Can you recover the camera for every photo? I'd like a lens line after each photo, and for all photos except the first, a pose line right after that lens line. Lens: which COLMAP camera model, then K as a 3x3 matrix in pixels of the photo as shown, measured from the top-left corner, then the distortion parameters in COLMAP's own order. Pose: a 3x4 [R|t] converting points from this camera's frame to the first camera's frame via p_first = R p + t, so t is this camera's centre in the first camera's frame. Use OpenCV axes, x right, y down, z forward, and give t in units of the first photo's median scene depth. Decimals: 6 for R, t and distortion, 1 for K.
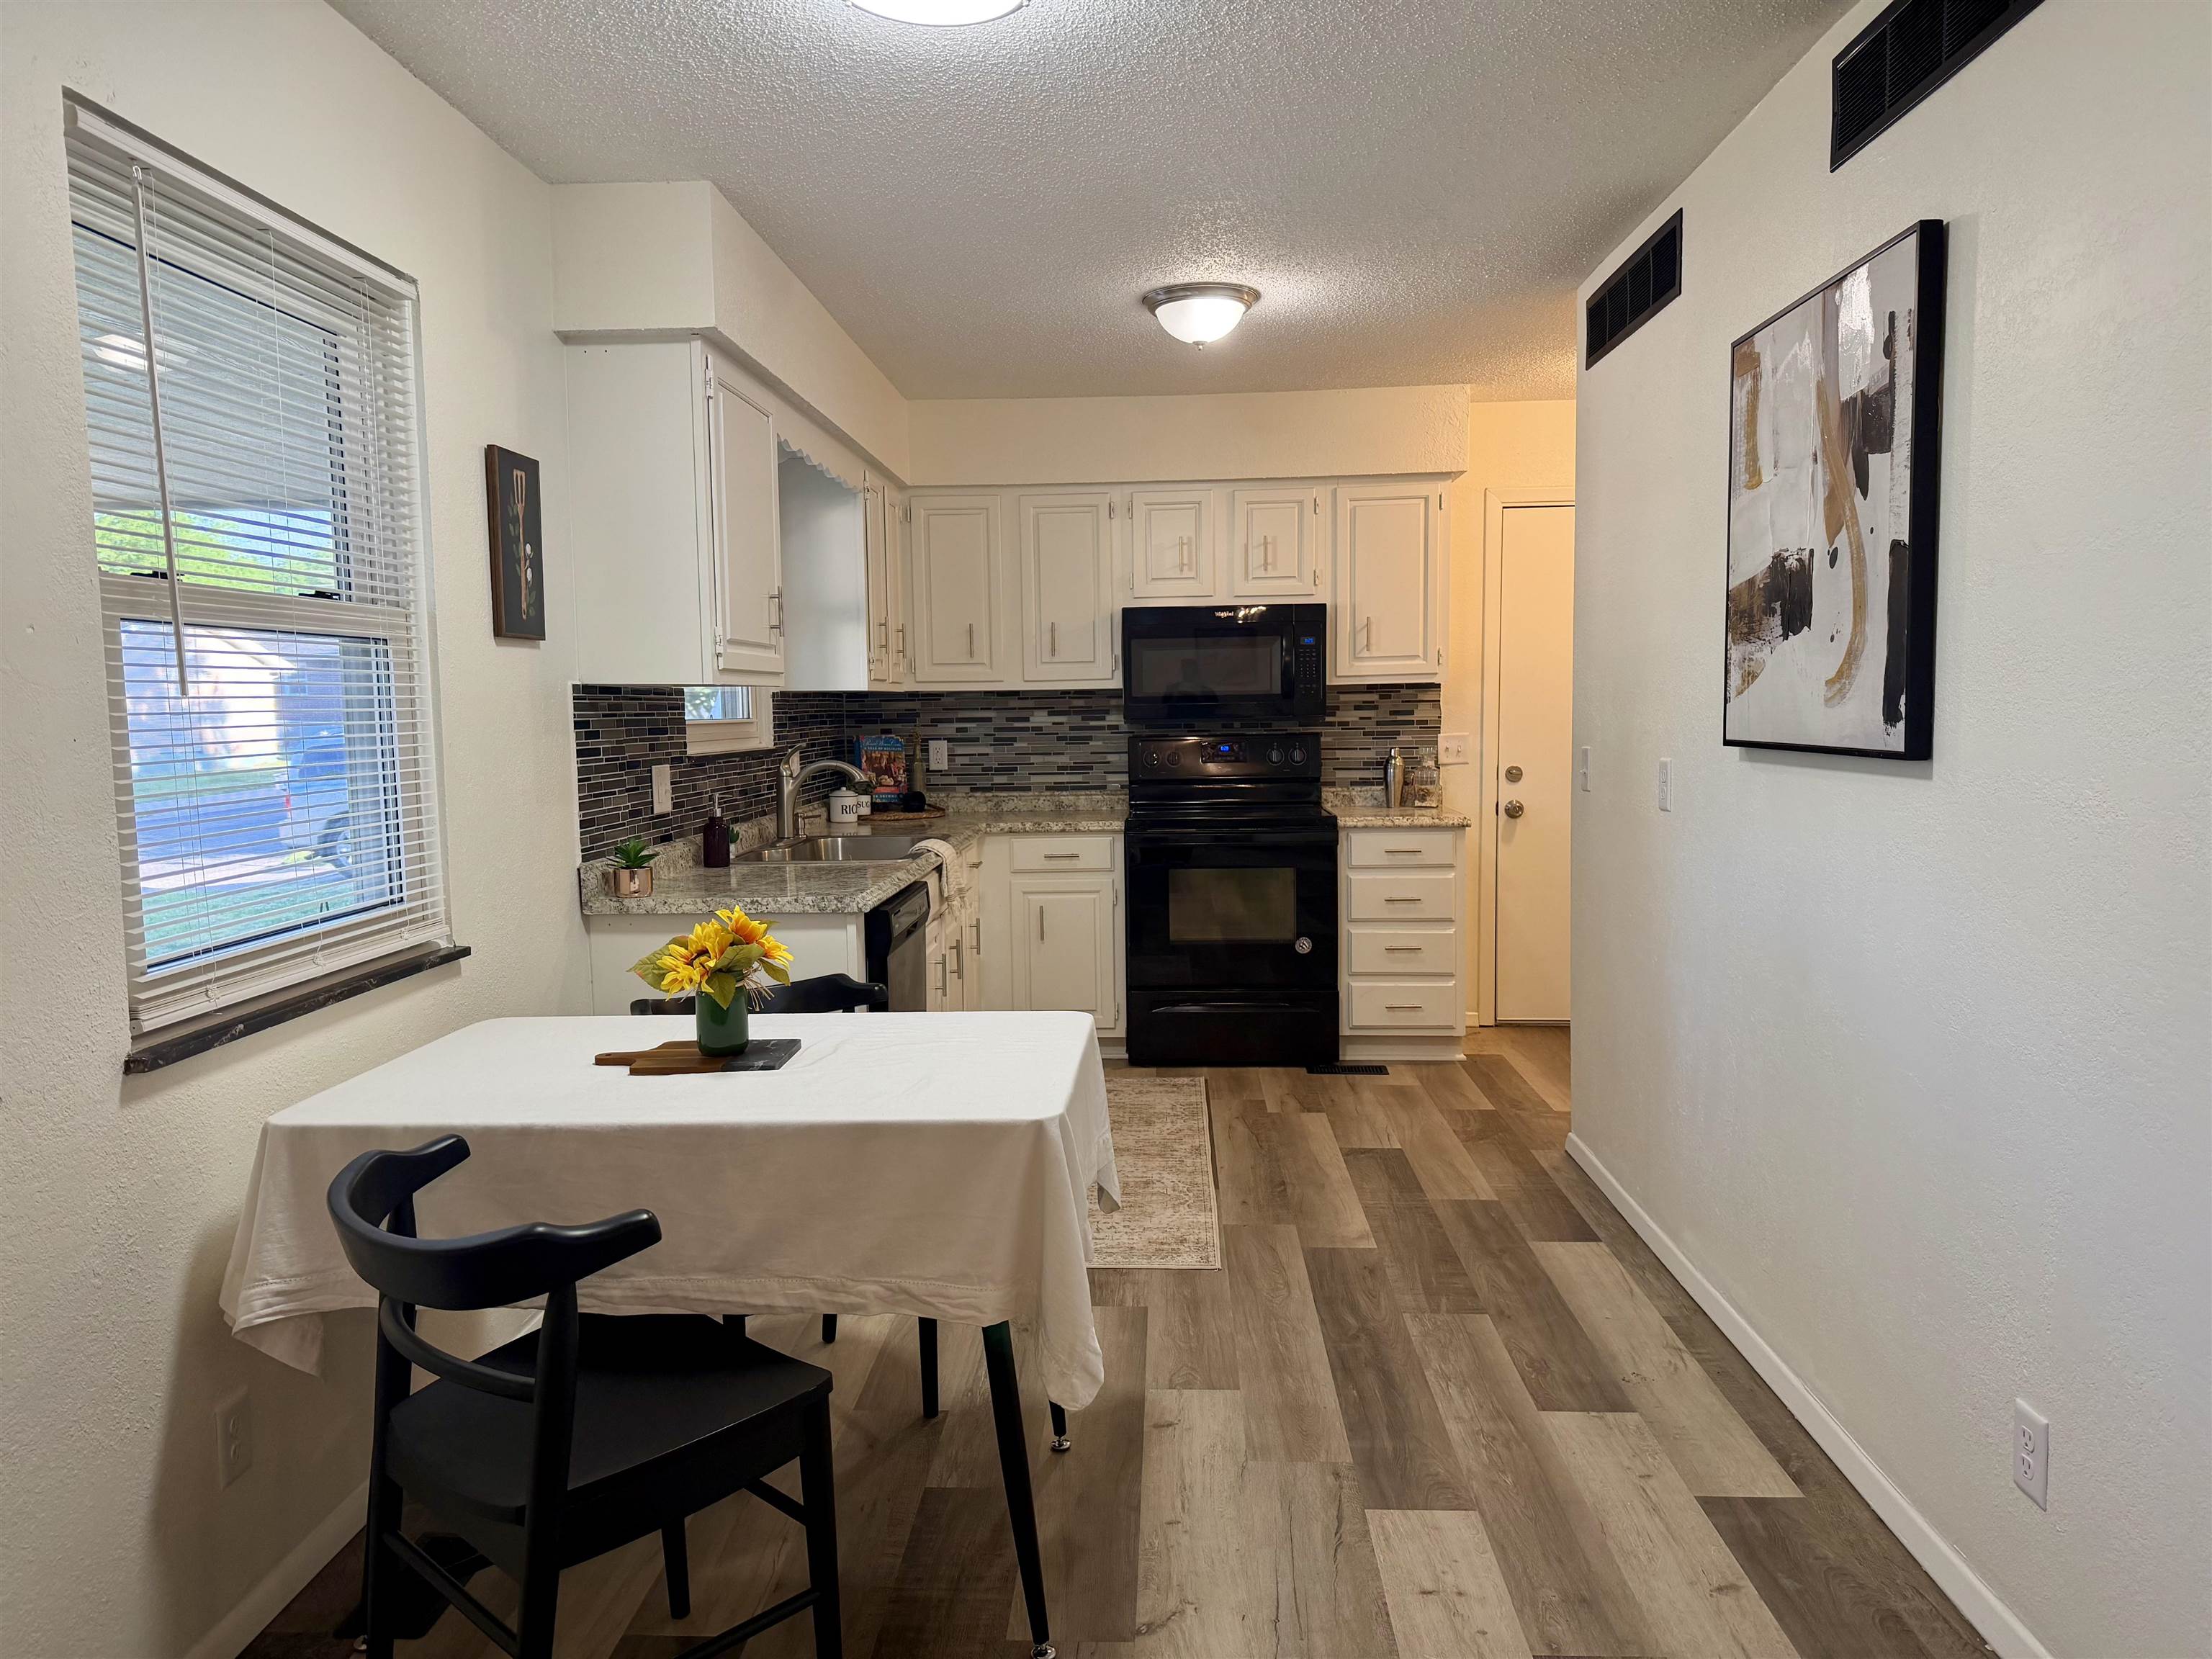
lens RADIAL K [[1549.9, 0, 1113.8], [0, 1549.9, 830.5], [0, 0, 1]] dist [0.095767, -0.167486]
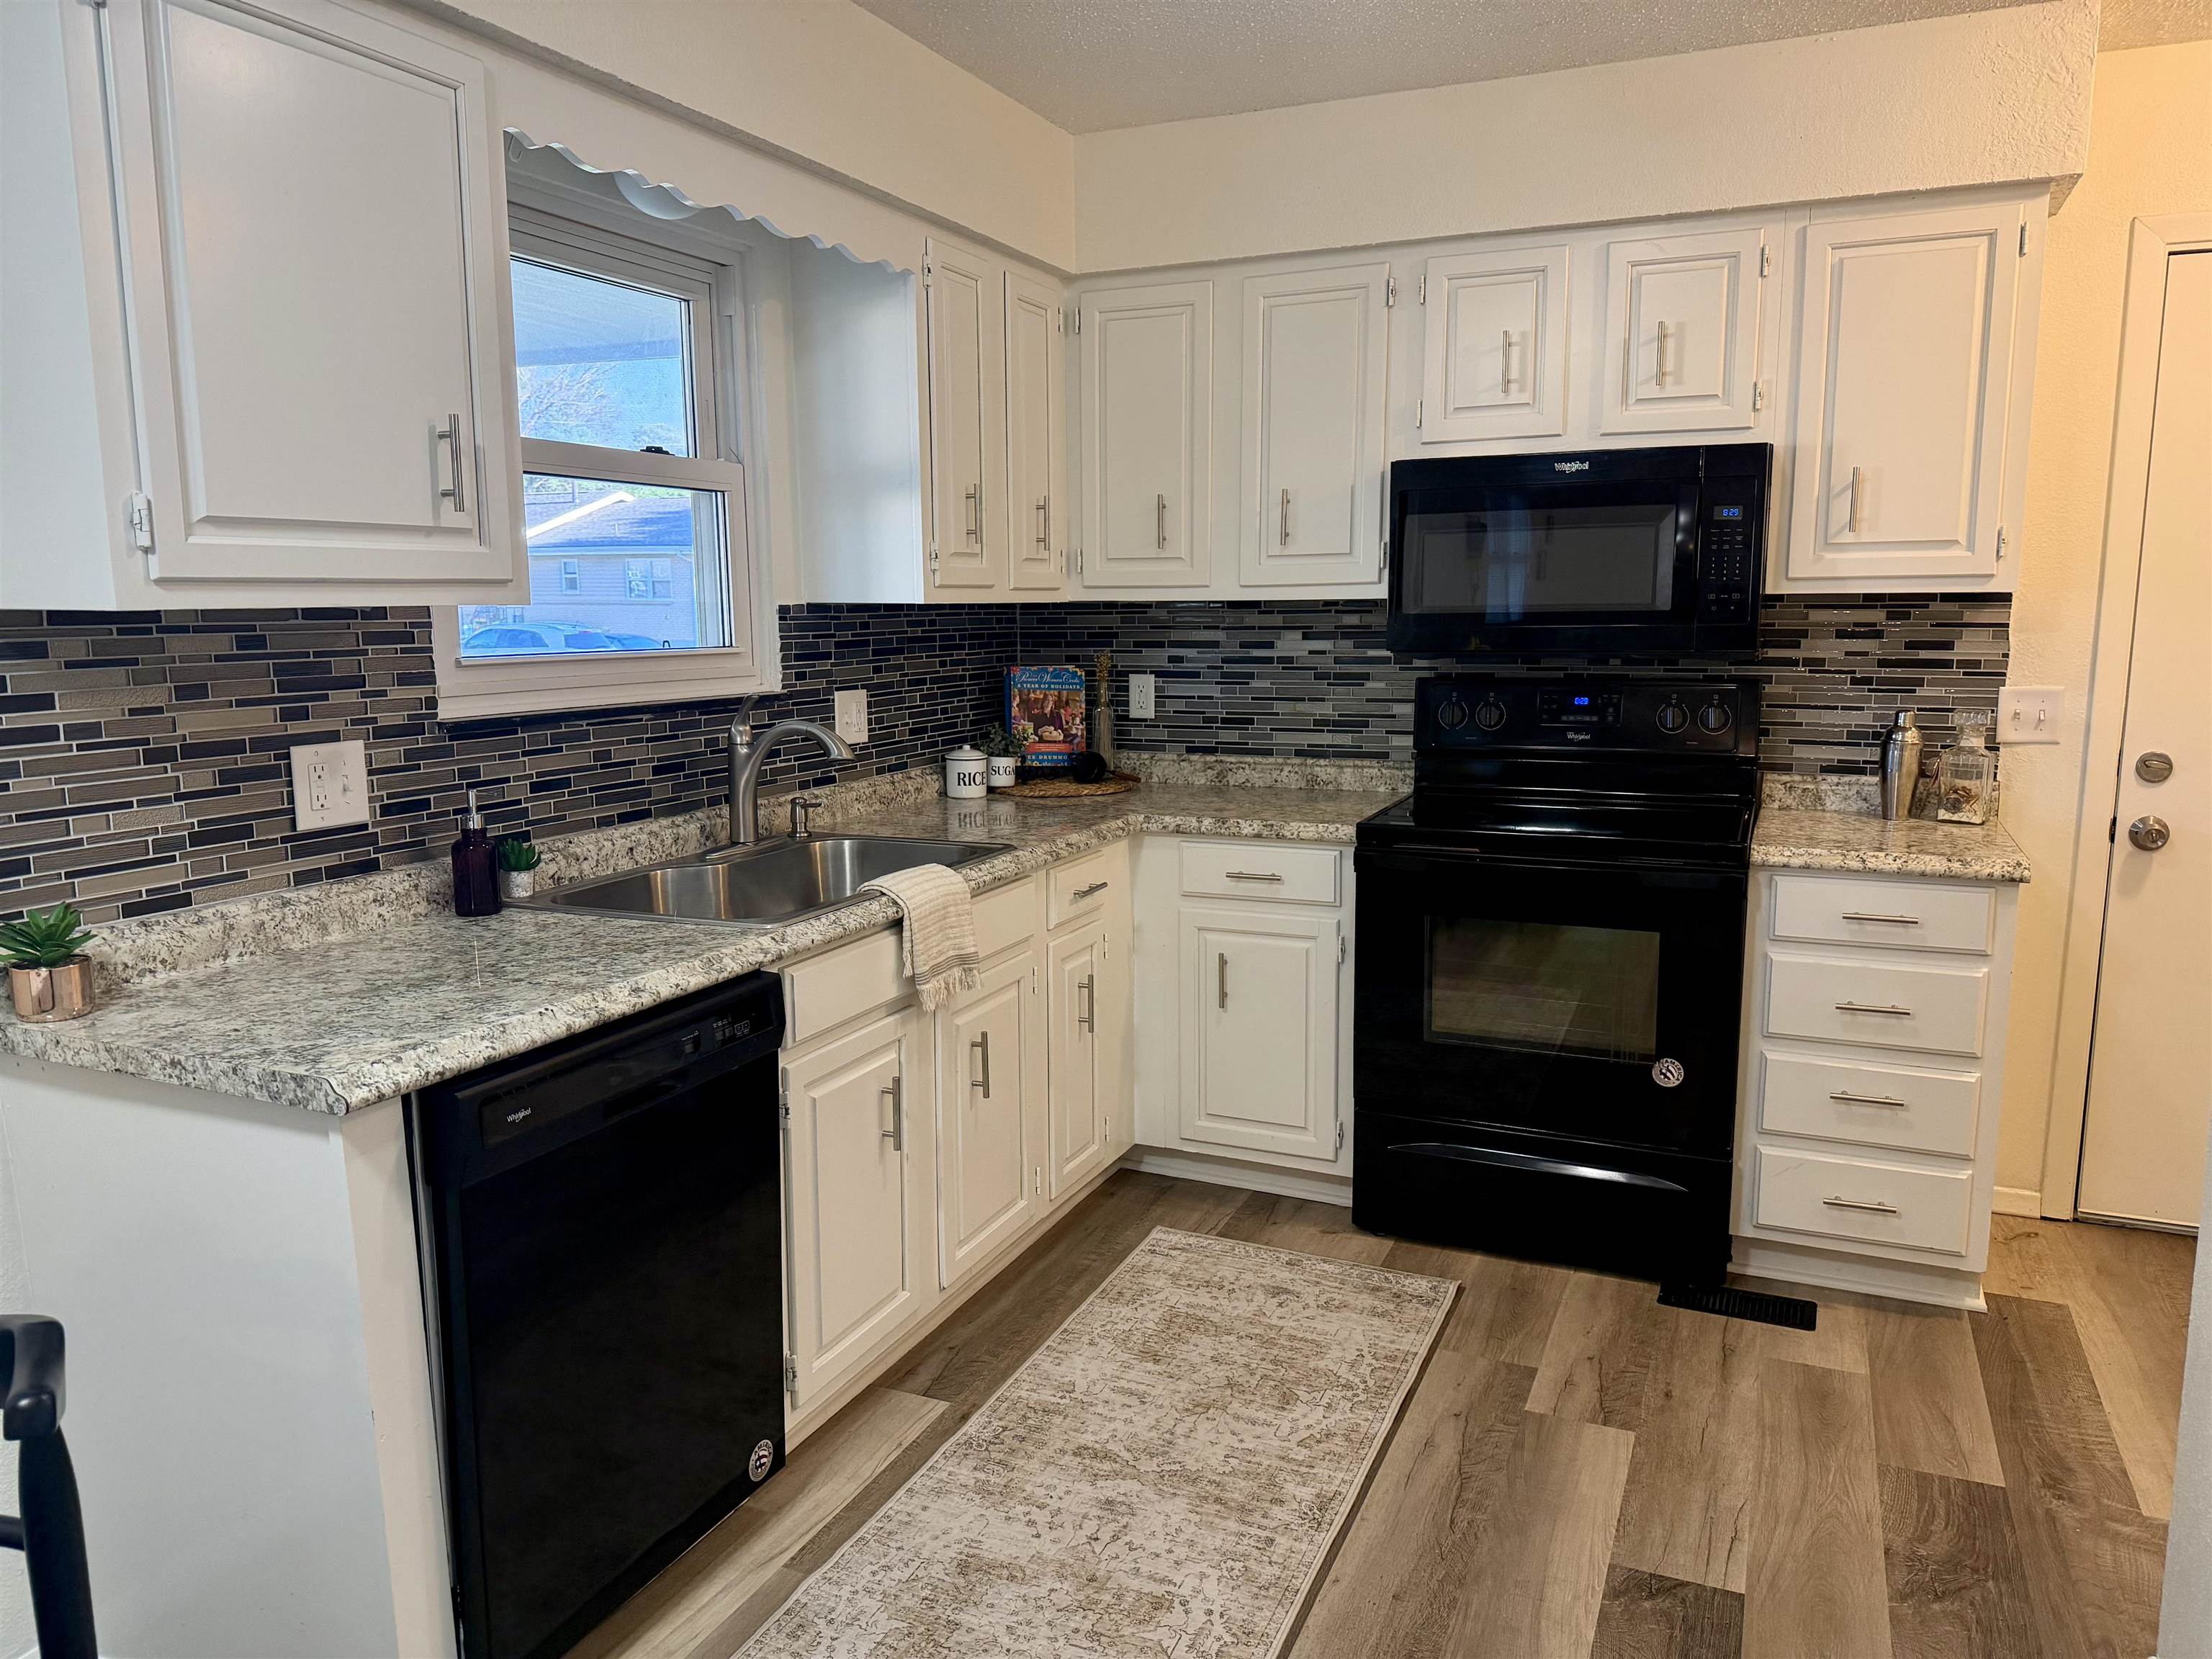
lens RADIAL K [[1549.9, 0, 1113.8], [0, 1549.9, 830.5], [0, 0, 1]] dist [0.095767, -0.167486]
pose [[0.929335, 0.063581, -0.363722, 0.130343], [-0.037374, 0.996202, 0.078648, -0.045889], [0.367340, -0.059497, 0.928182, 0.397465]]
